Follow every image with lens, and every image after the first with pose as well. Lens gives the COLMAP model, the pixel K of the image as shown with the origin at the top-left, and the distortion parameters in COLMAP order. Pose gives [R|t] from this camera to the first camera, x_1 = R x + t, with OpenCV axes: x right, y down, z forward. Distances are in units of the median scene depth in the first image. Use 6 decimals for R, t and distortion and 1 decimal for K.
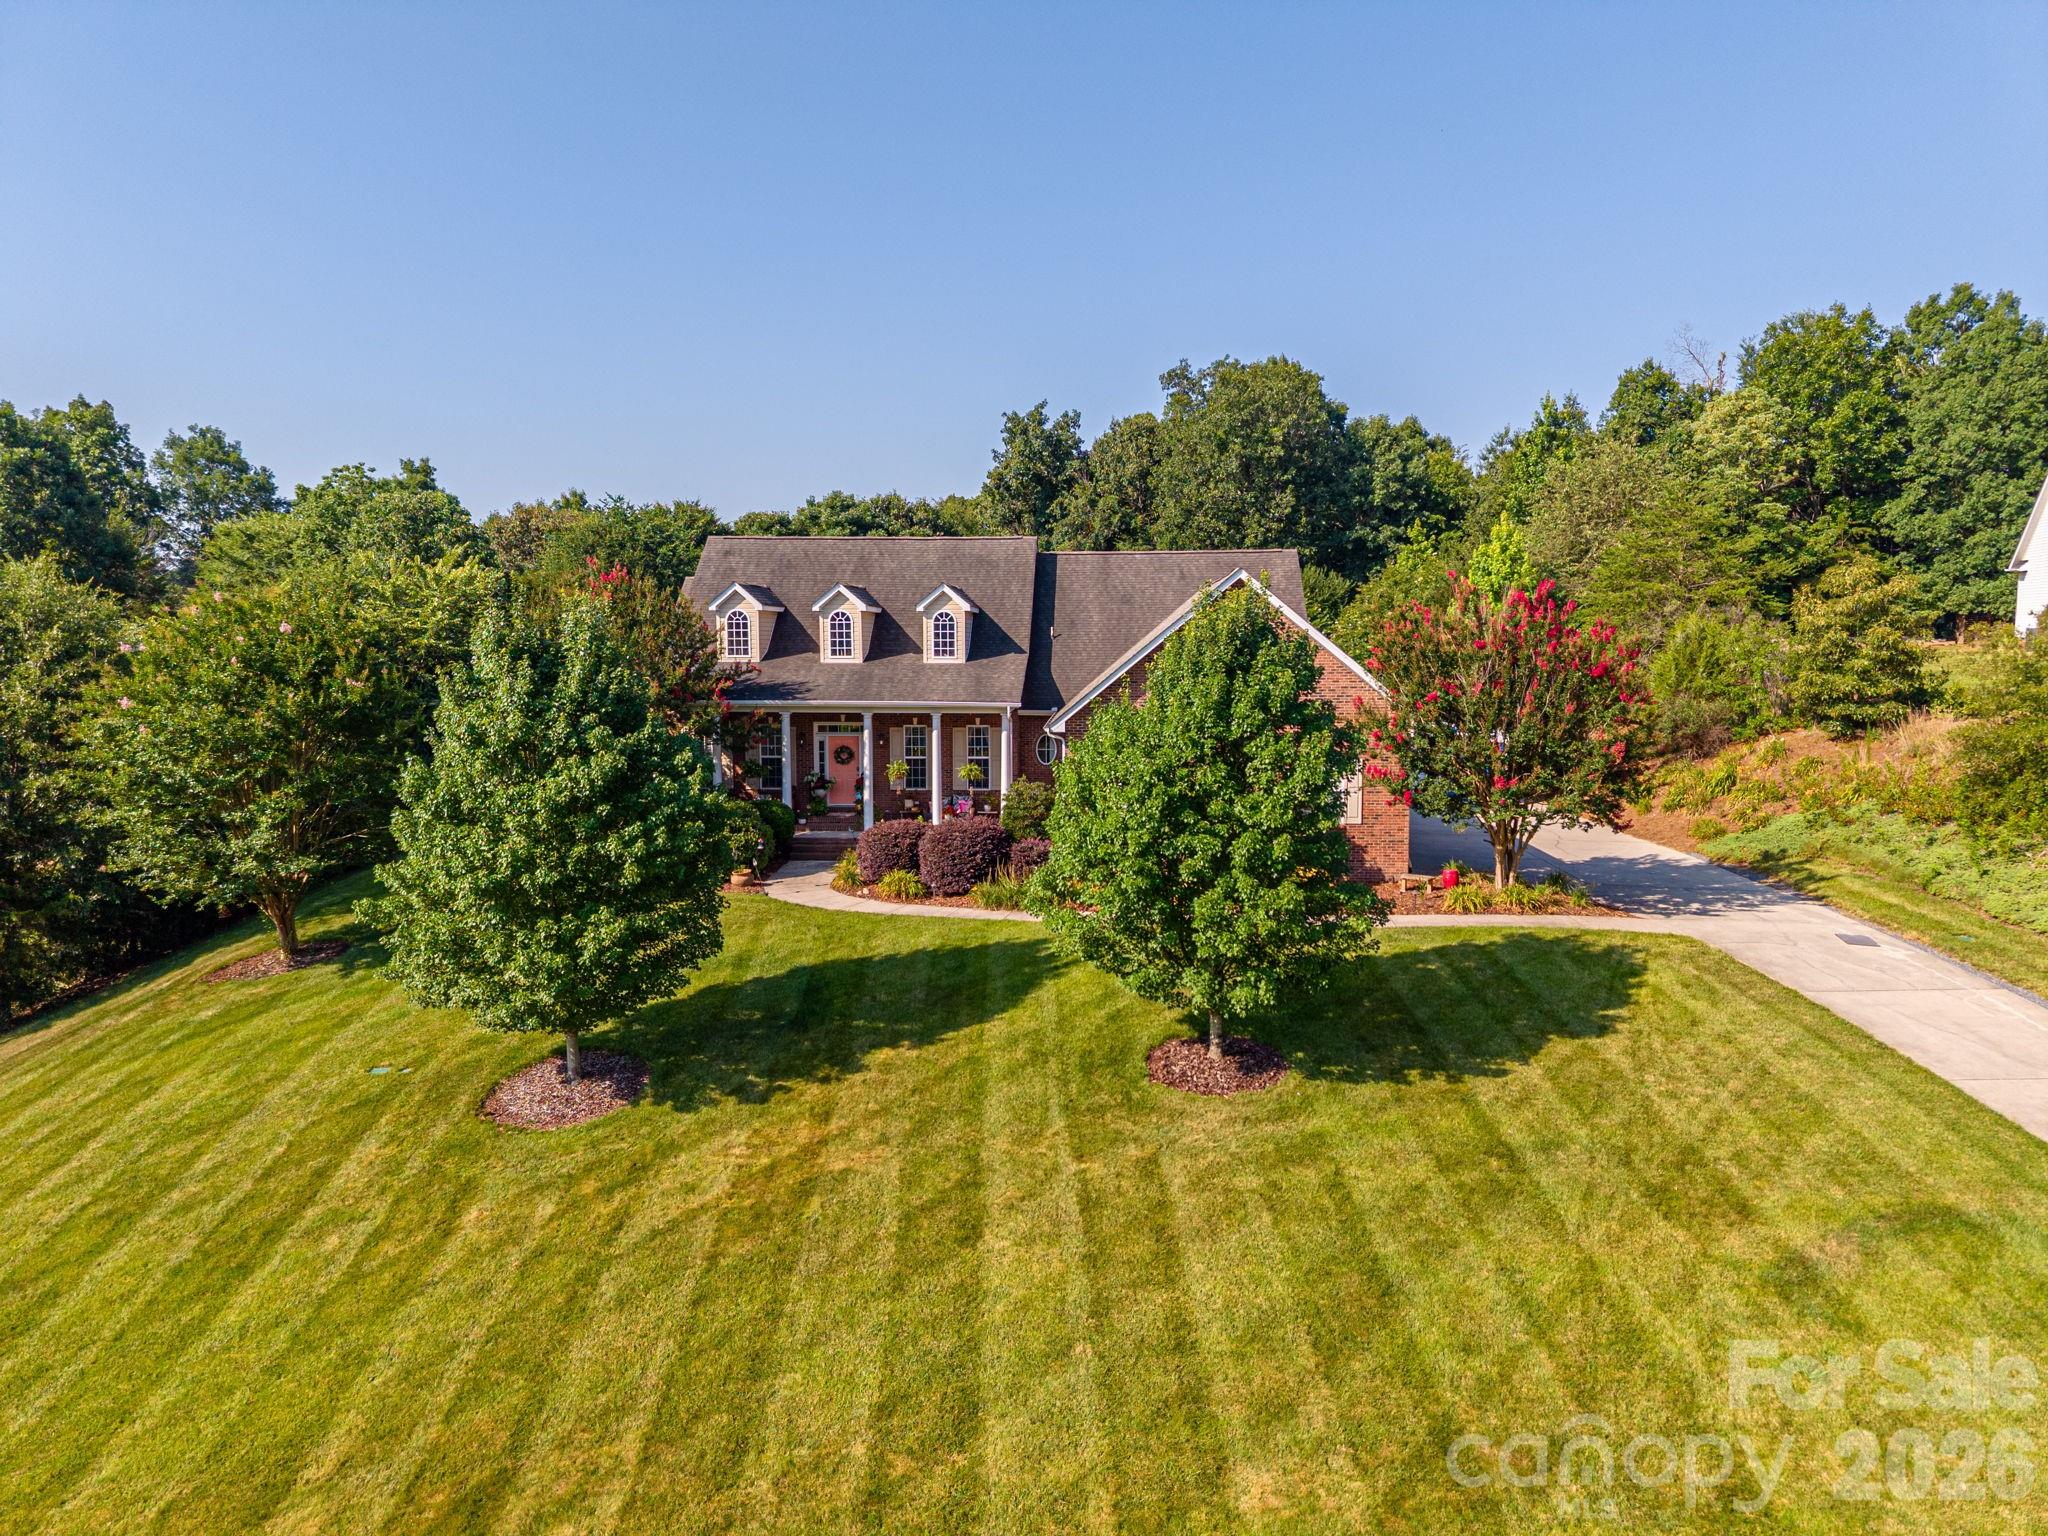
lens RADIAL K [[1421.8, 0, 1024.0], [0, 1421.8, 768.0], [0, 0, 1]] dist [0.003227, -0.000378]
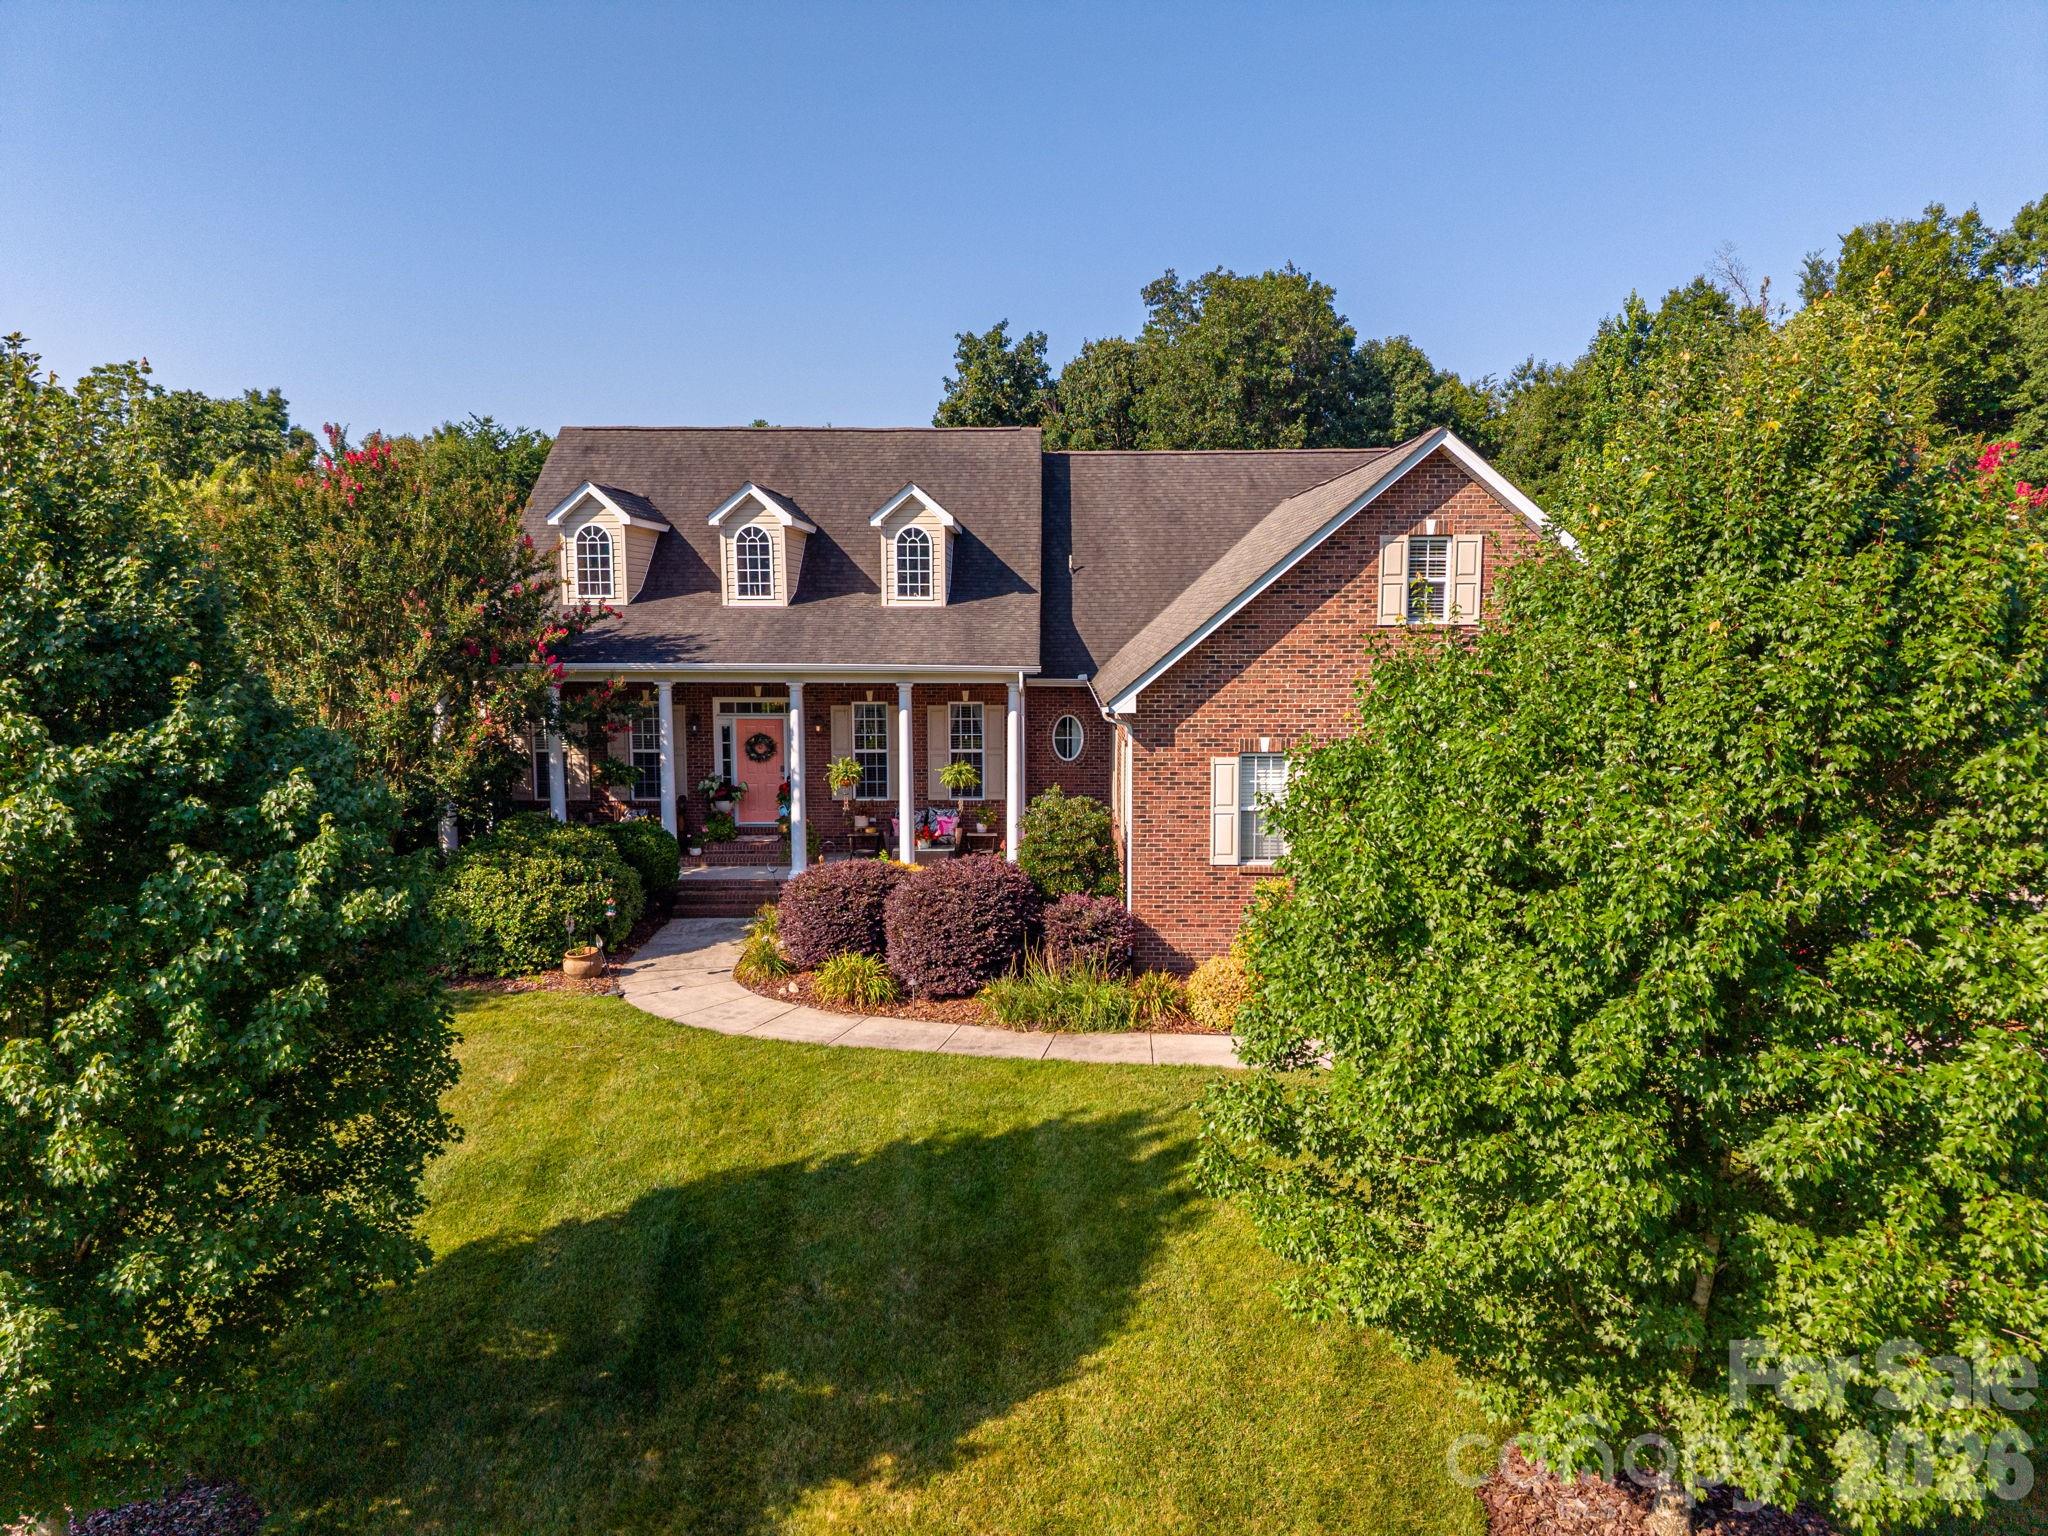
lens RADIAL K [[1421.8, 0, 1024.0], [0, 1421.8, 768.0], [0, 0, 1]] dist [0.003227, -0.000378]
pose [[0.998944, -0.005325, 0.045632, -0.035690], [0.004496, 0.999824, 0.018241, -0.011374], [-0.045721, -0.018016, 0.998792, 0.344040]]
